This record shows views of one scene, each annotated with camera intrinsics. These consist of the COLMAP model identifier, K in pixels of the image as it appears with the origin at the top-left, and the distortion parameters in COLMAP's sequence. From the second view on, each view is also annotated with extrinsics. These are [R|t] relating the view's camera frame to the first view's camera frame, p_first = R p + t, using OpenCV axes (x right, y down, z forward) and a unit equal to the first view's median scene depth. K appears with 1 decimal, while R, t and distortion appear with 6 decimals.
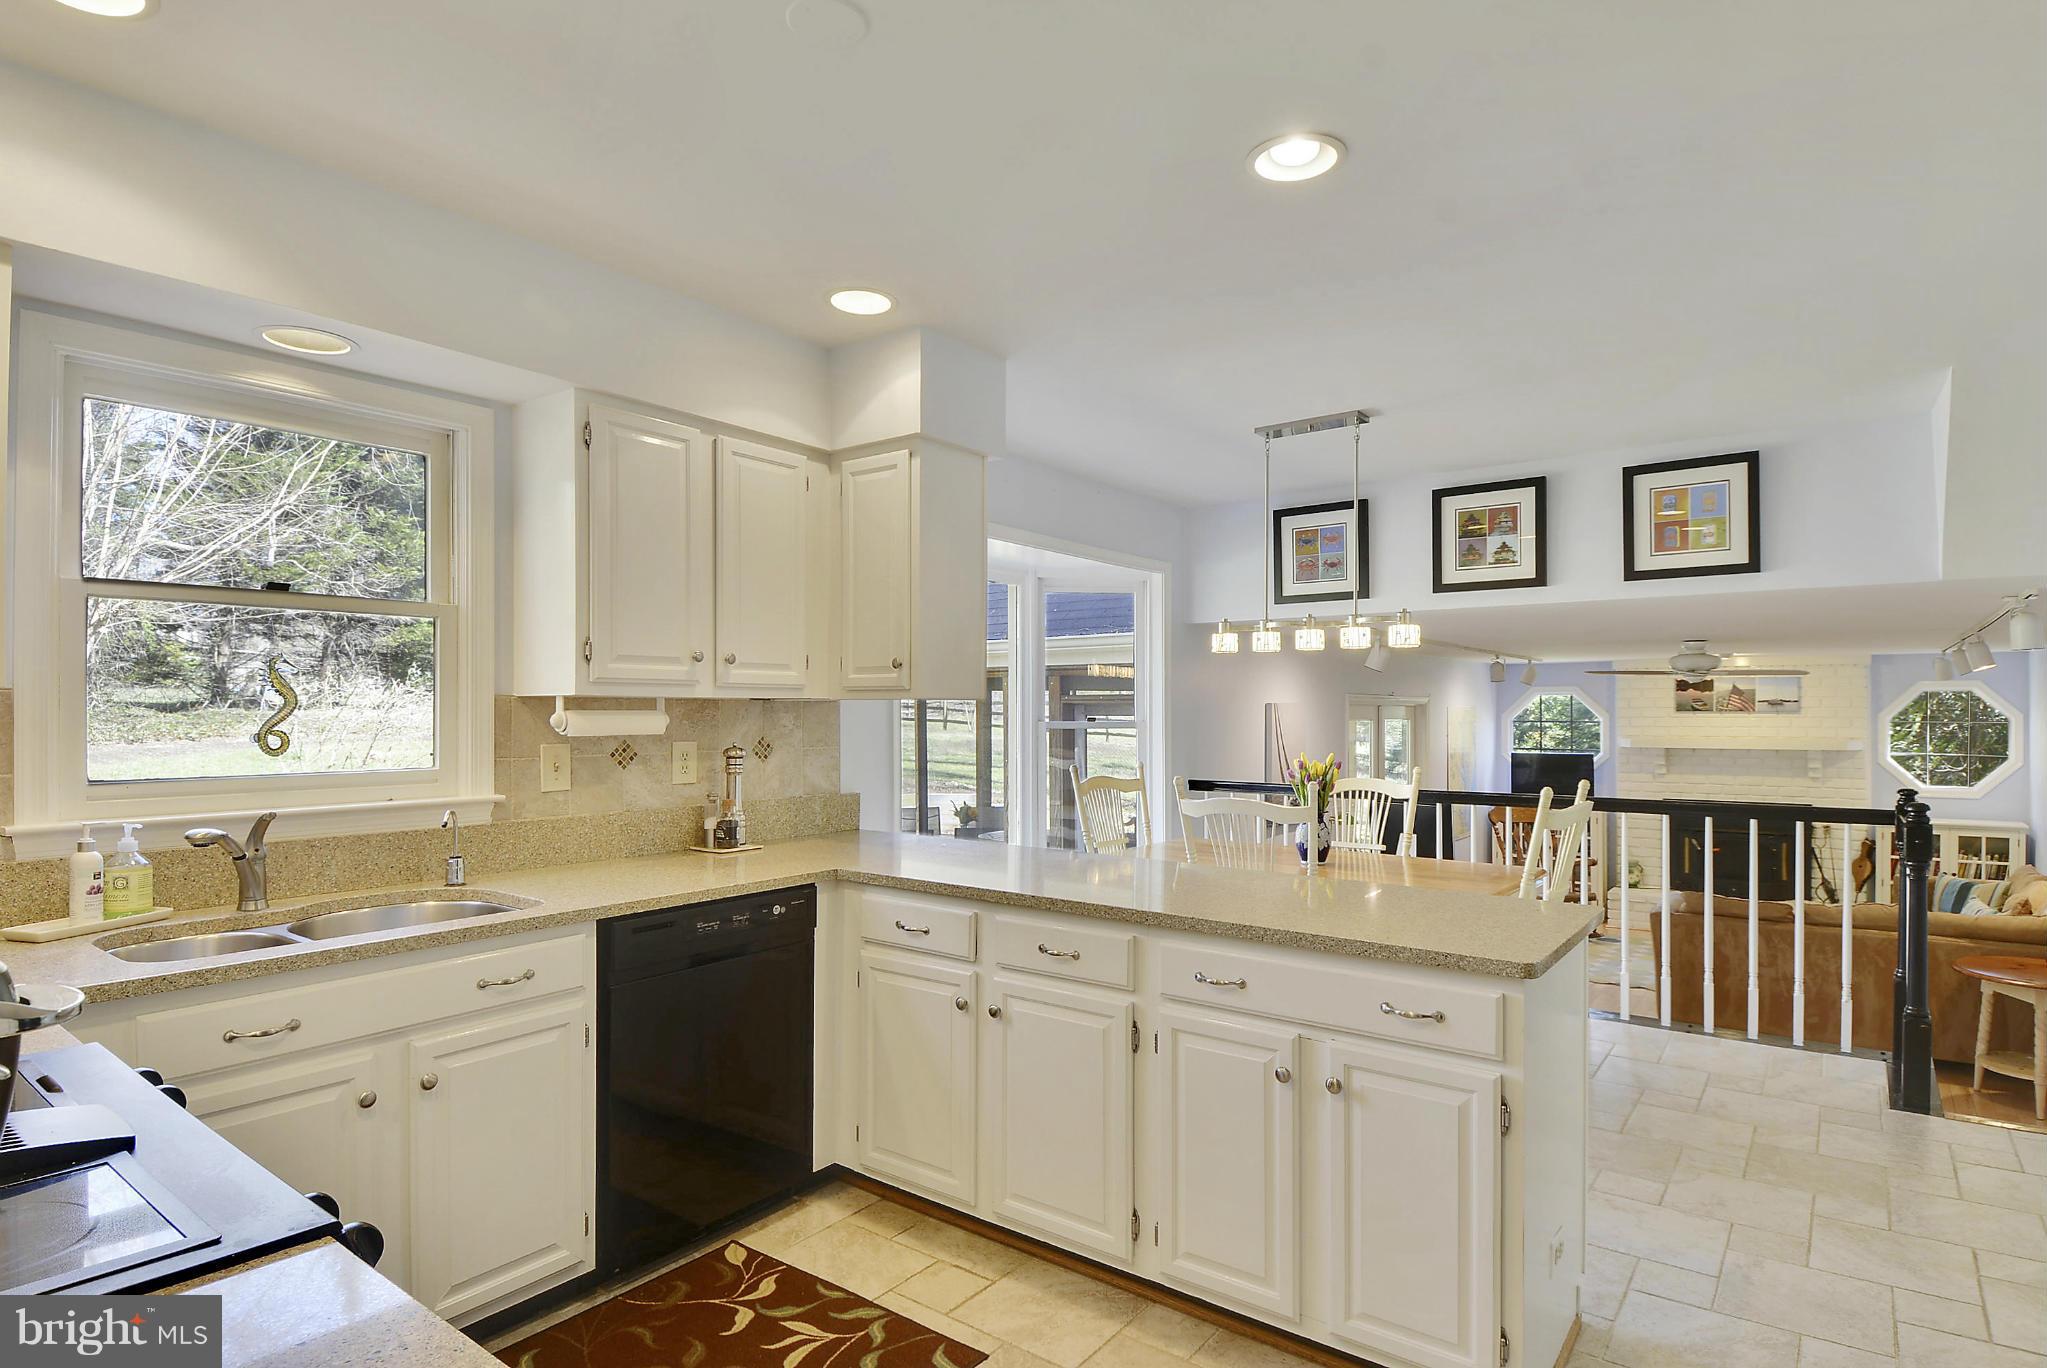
lens RADIAL K [[1080.0, 0, 1019.8], [0, 1080.0, 701.5], [0, 0, 1]] dist [-0.000054, -0.010377]
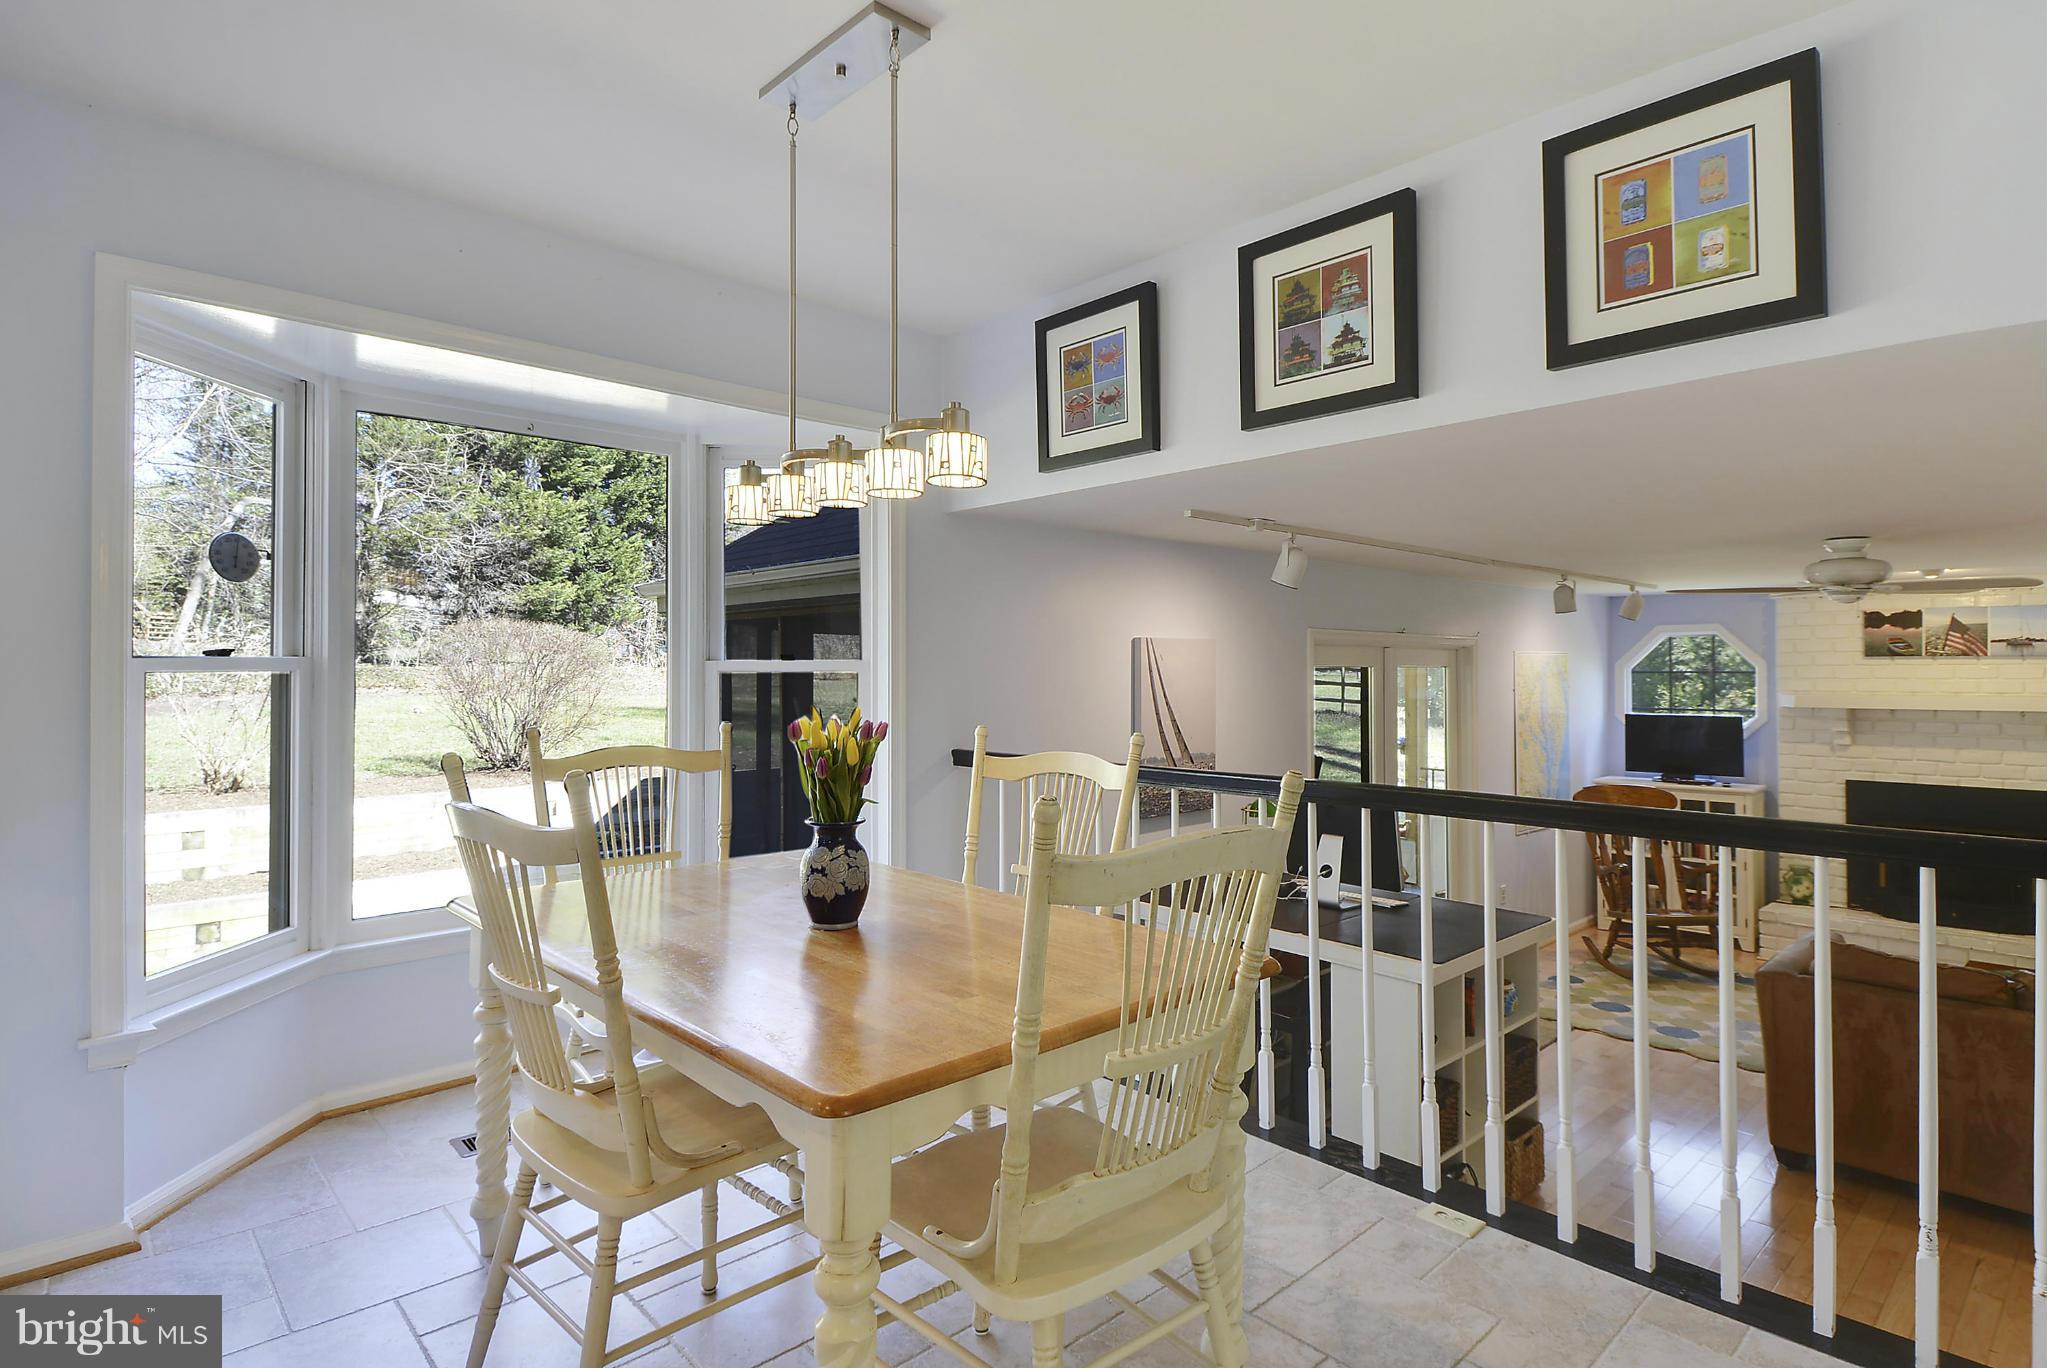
lens RADIAL K [[1080.0, 0, 1017.1], [0, 1080.0, 651.6], [0, 0, 1]] dist [-0.000054, -0.010377]
pose [[0.985207, -0.003749, -0.171328, 0.219145], [0.002340, 0.999962, -0.008426, 0.012538], [0.171353, 0.007901, 0.985178, 0.253678]]
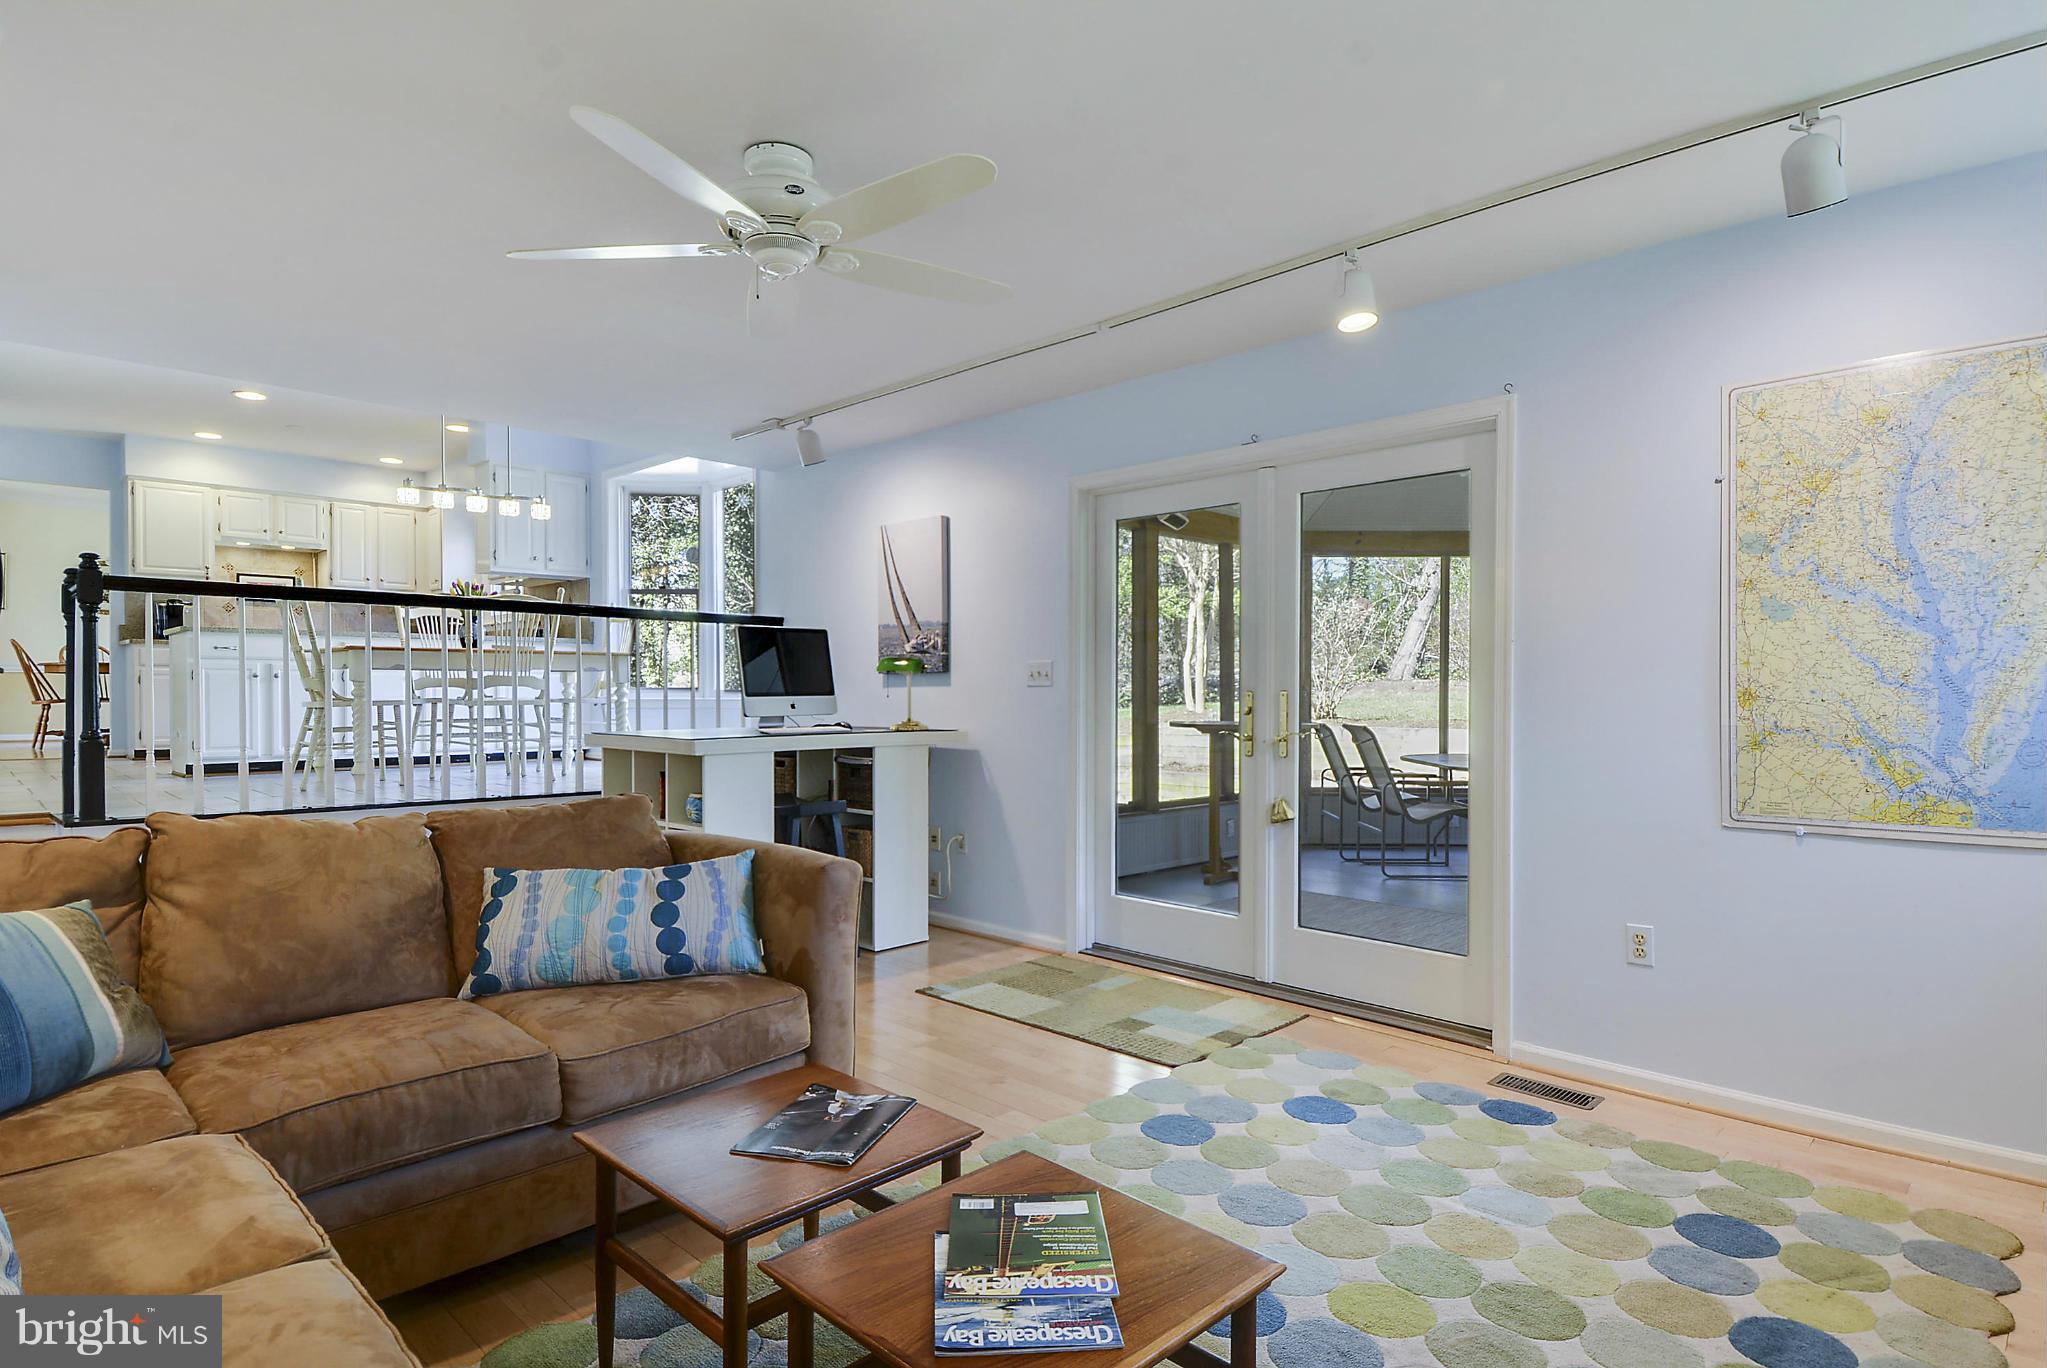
lens RADIAL K [[1080.0, 0, 1035.4], [0, 1080.0, 684.5], [0, 0, 1]] dist [-0.000054, -0.010377]
pose [[-0.124195, -0.015364, -0.992139, 0.814754], [0.005190, 0.999856, -0.016133, 0.107492], [0.992244, -0.007153, -0.124097, 0.963920]]
